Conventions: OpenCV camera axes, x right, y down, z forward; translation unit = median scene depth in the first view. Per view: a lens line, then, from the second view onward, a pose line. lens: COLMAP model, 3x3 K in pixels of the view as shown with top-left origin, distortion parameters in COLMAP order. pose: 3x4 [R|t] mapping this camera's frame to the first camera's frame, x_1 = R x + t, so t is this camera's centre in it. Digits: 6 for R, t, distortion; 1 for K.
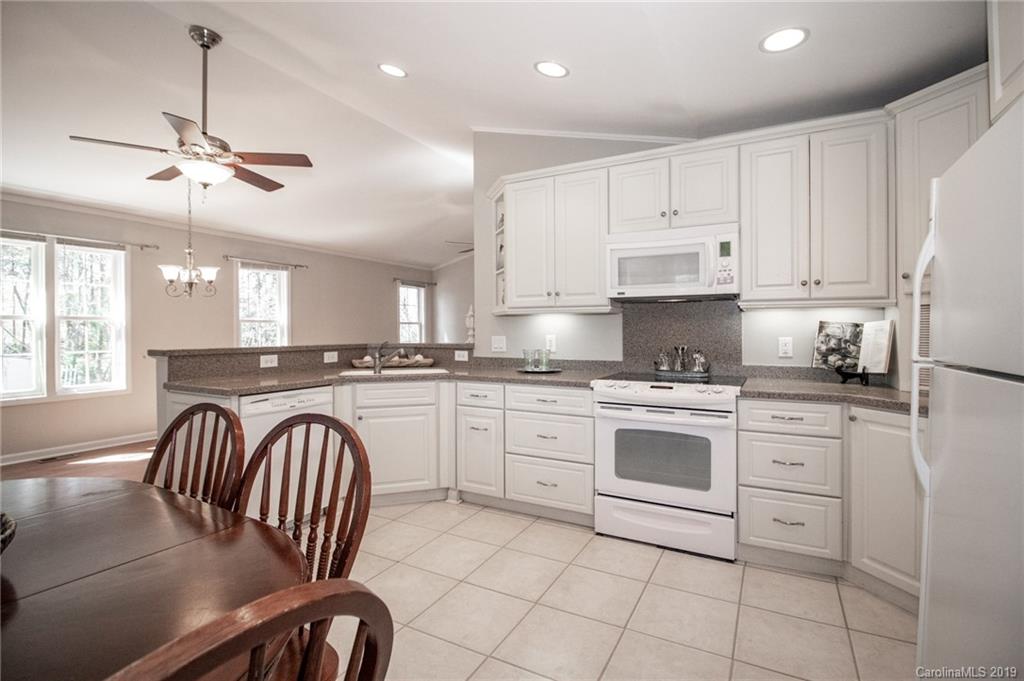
lens RADIAL K [[486.0, 0, 507.8], [0, 486.0, 326.0], [0, 0, 1]] dist [-0.014593, -0.001797]
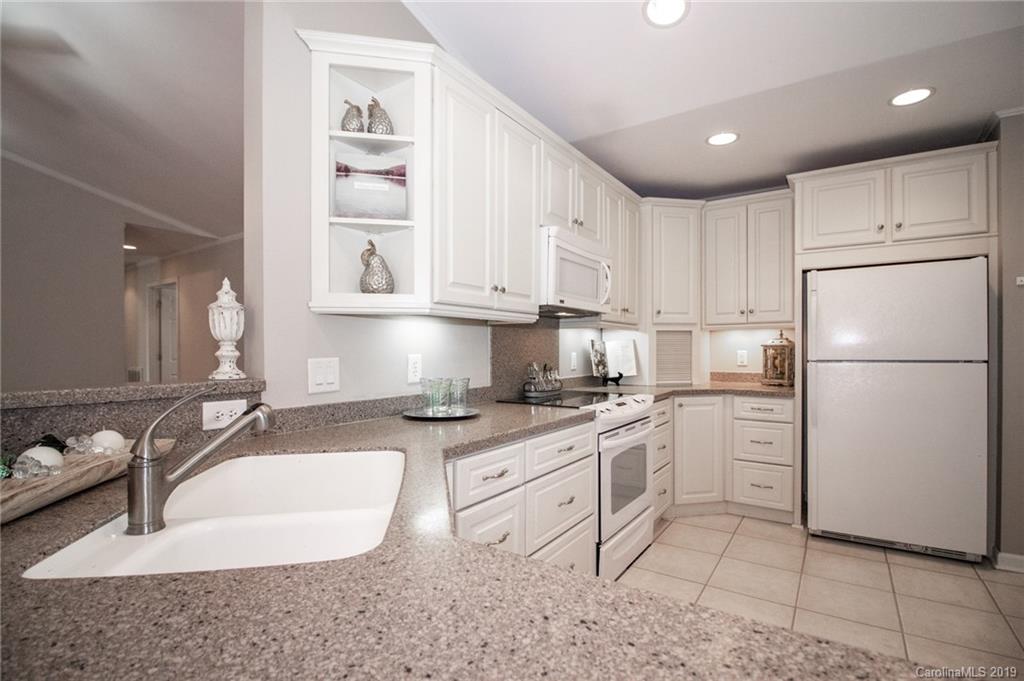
lens RADIAL K [[486.0, 0, 511.4], [0, 486.0, 350.1], [0, 0, 1]] dist [-0.014593, -0.001797]
pose [[0.083316, -0.000462, 0.996523, -0.566989], [-0.003335, 0.999994, 0.000743, 0.014771], [-0.996518, -0.003386, 0.083314, 0.959854]]
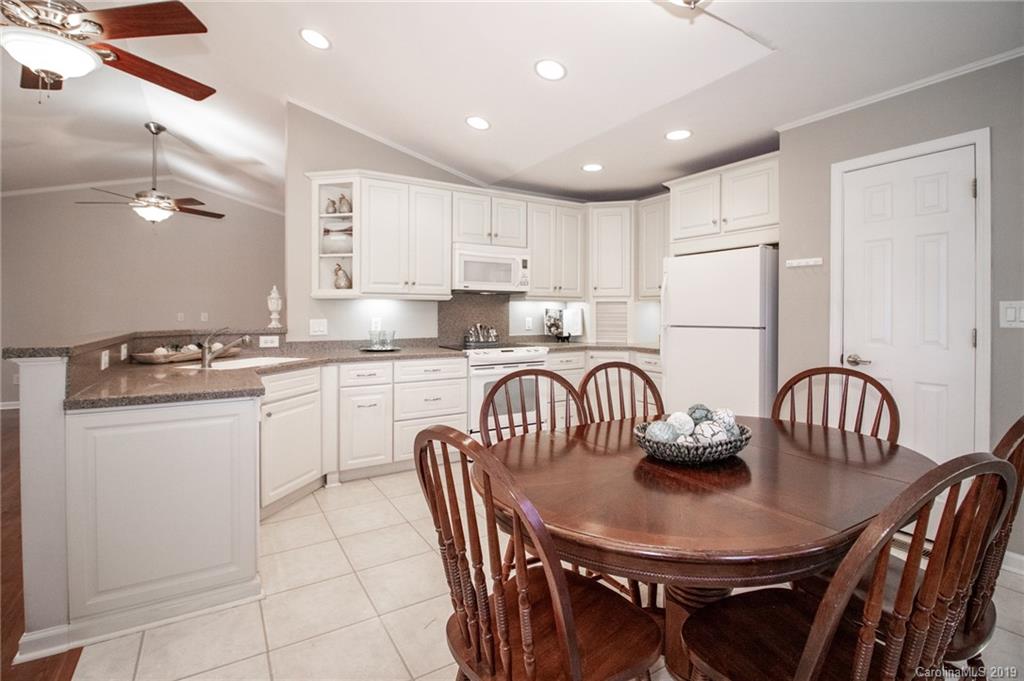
lens RADIAL K [[486.0, 0, 514.8], [0, 486.0, 312.2], [0, 0, 1]] dist [-0.014593, -0.001797]
pose [[0.479232, 0.004723, 0.877676, -0.856277], [-0.007991, 0.999968, -0.001017, 0.004504], [-0.877652, -0.006526, 0.479254, 0.208191]]
